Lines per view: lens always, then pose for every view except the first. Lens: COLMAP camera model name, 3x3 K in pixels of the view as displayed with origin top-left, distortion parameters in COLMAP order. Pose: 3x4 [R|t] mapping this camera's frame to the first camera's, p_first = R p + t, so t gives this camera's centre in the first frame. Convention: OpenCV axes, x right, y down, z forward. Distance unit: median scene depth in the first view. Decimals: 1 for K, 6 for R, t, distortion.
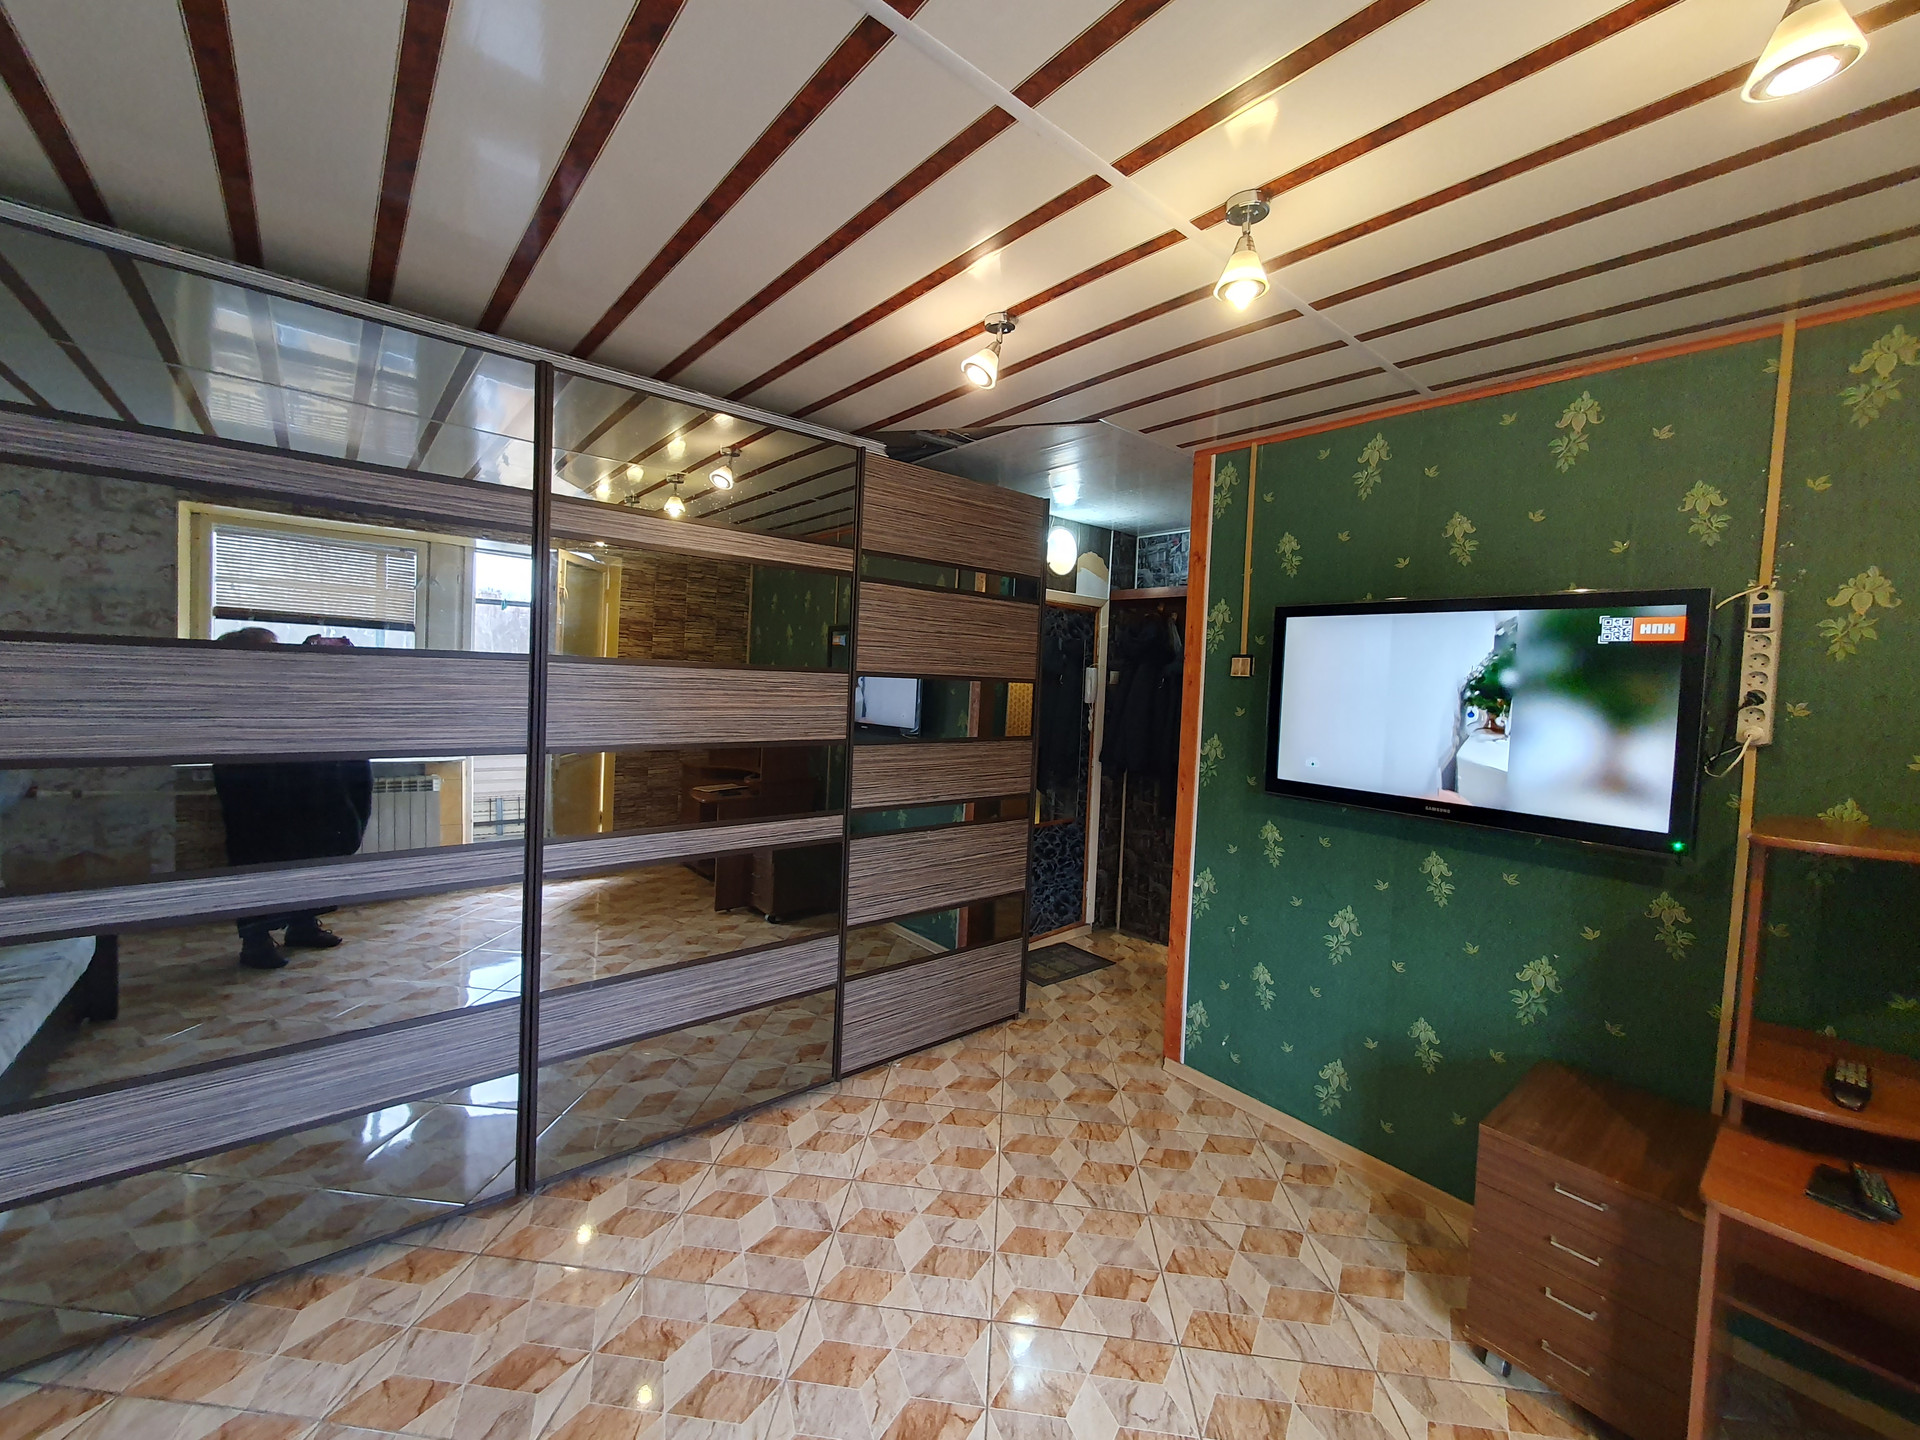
lens RADIAL K [[758.9, 0, 942.0], [0, 758.9, 703.5], [0, 0, 1]] dist [0.003082, -0.001004]
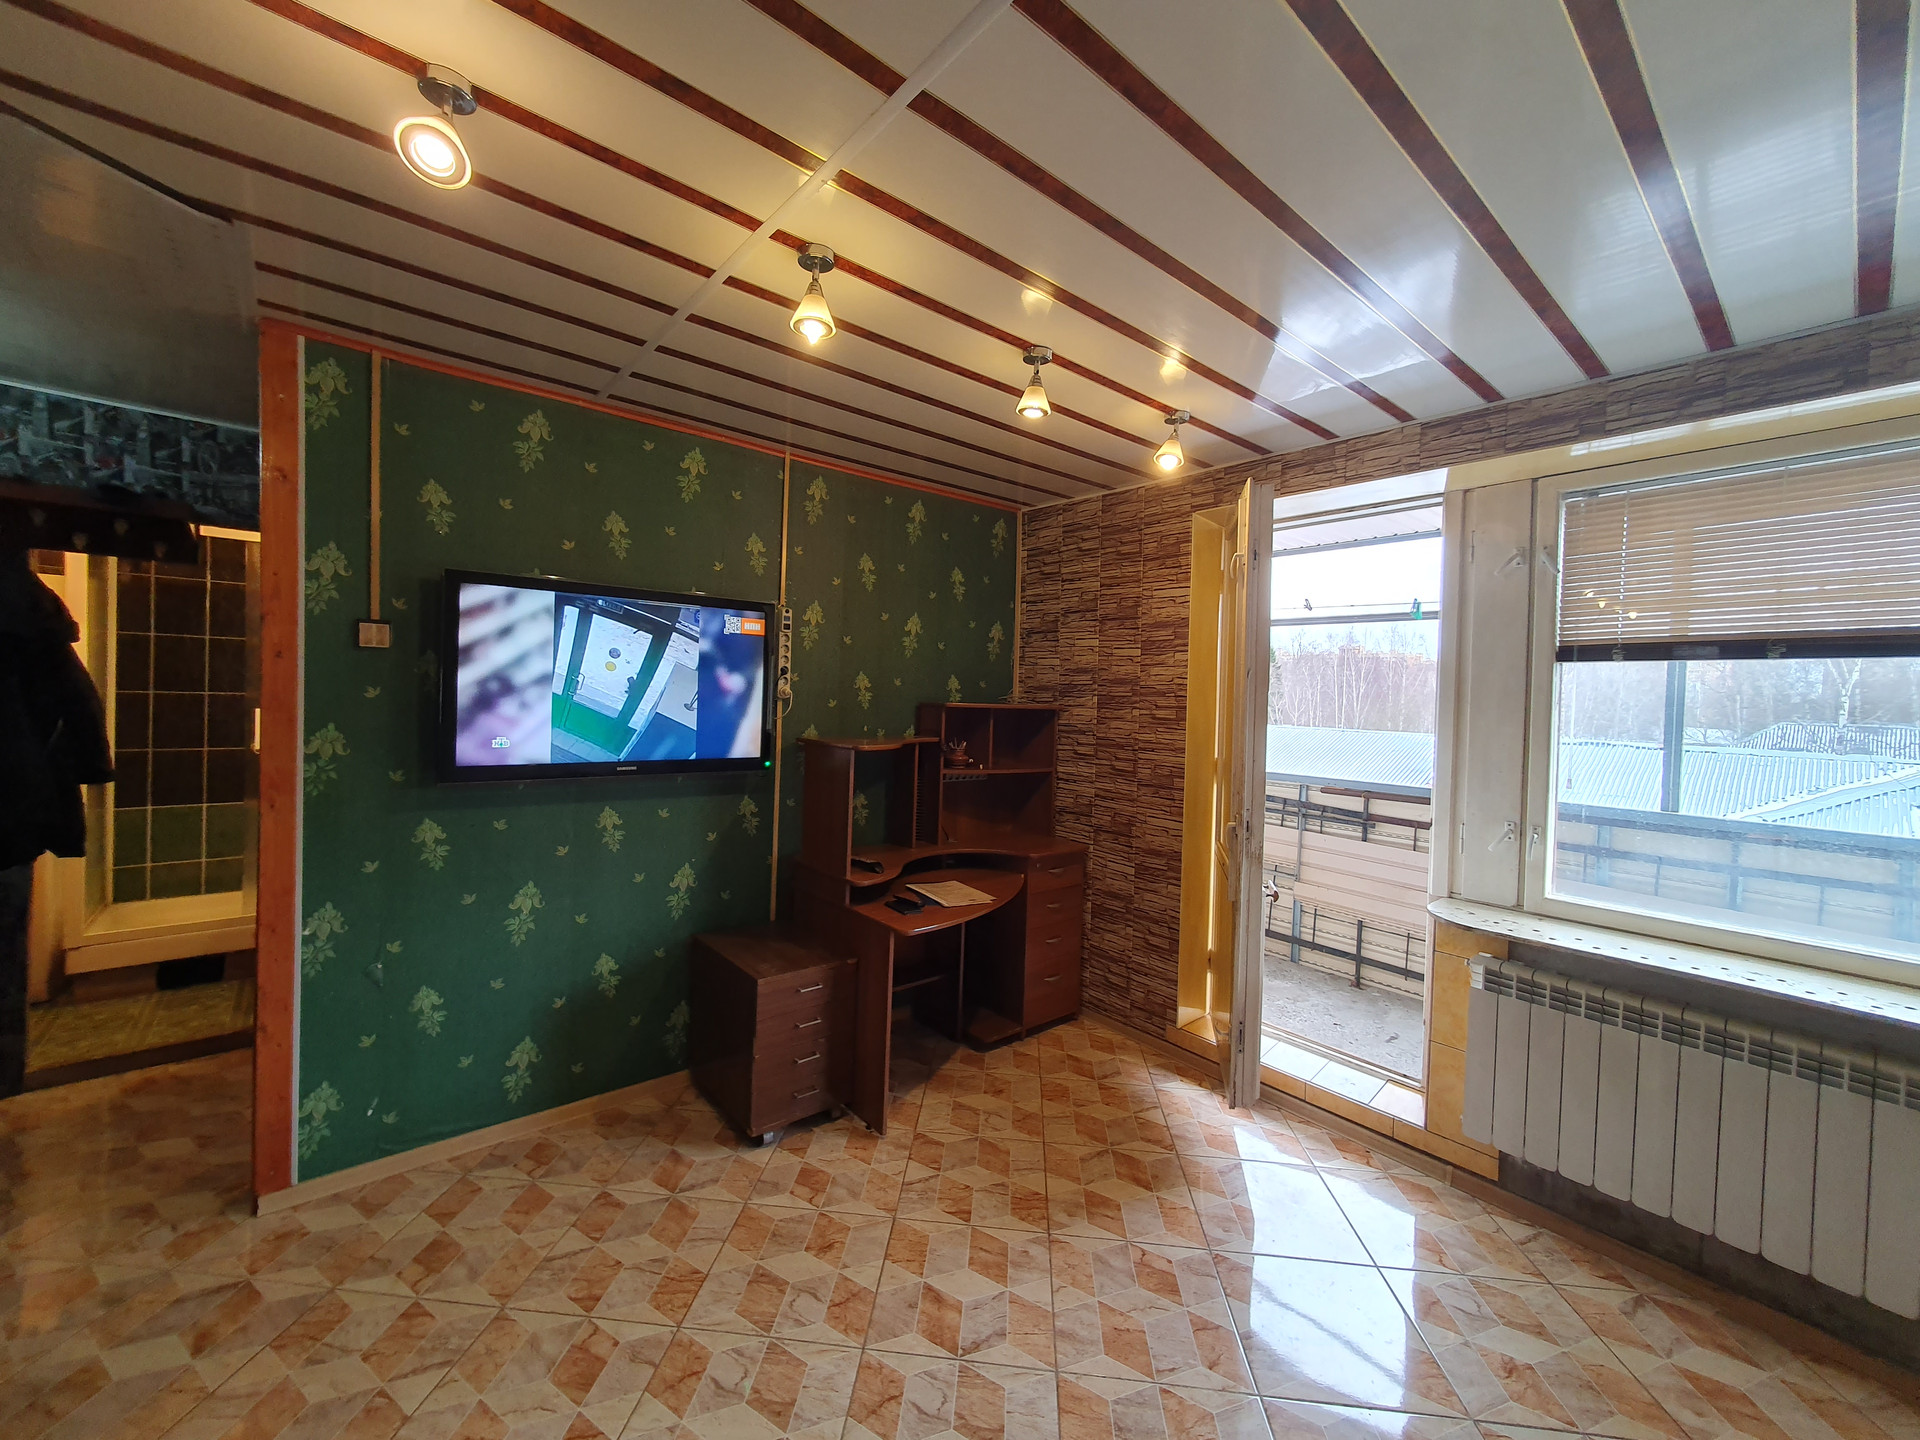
lens RADIAL K [[763.0, 0, 946.0], [0, 763.0, 706.2], [0, 0, 1]] dist [0.007865, -0.000013]
pose [[-0.005164, -0.062549, 0.998029, -0.409657], [0.005545, 0.998025, 0.062578, -0.020720], [-0.999971, 0.005858, -0.004807, 0.410035]]
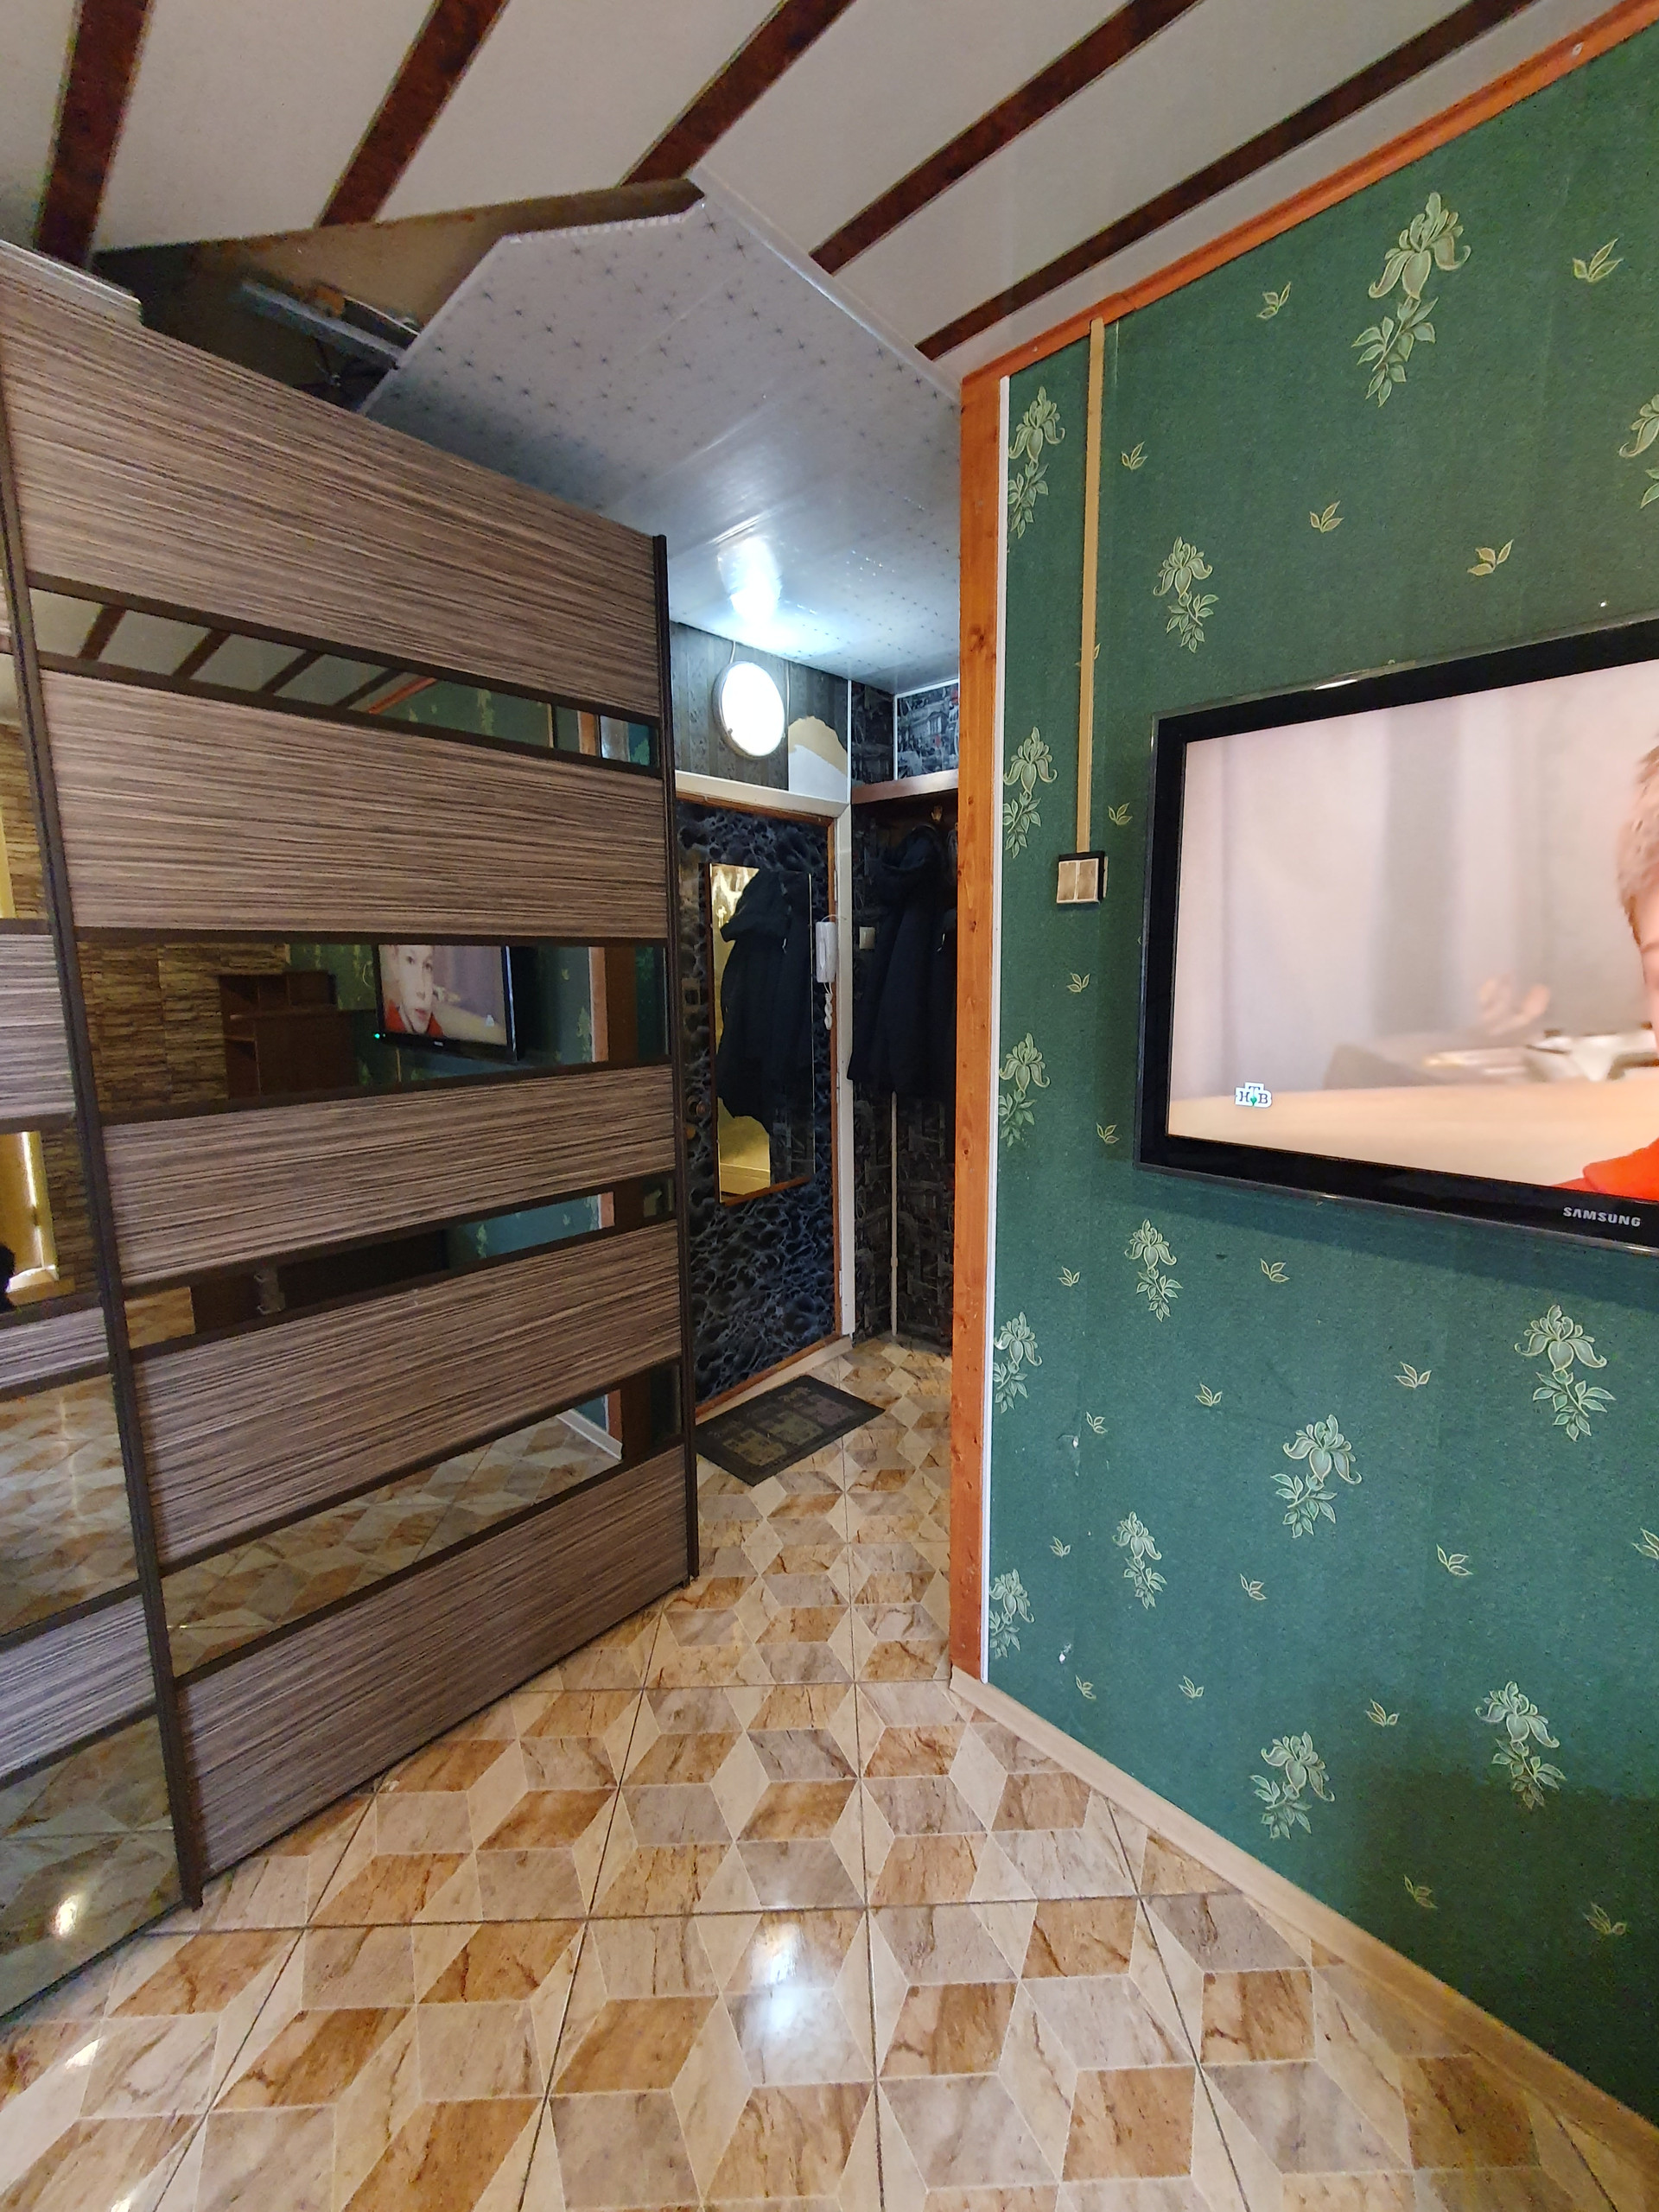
lens RADIAL K [[880.3, 0, 844.9], [0, 880.3, 1089.1], [0, 0, 1]] dist [0.005285, 0.000459]
pose [[0.989288, -0.068082, 0.129130, 0.184821], [0.053323, 0.991992, 0.114496, 0.006152], [-0.135891, -0.106384, 0.984995, 0.500302]]
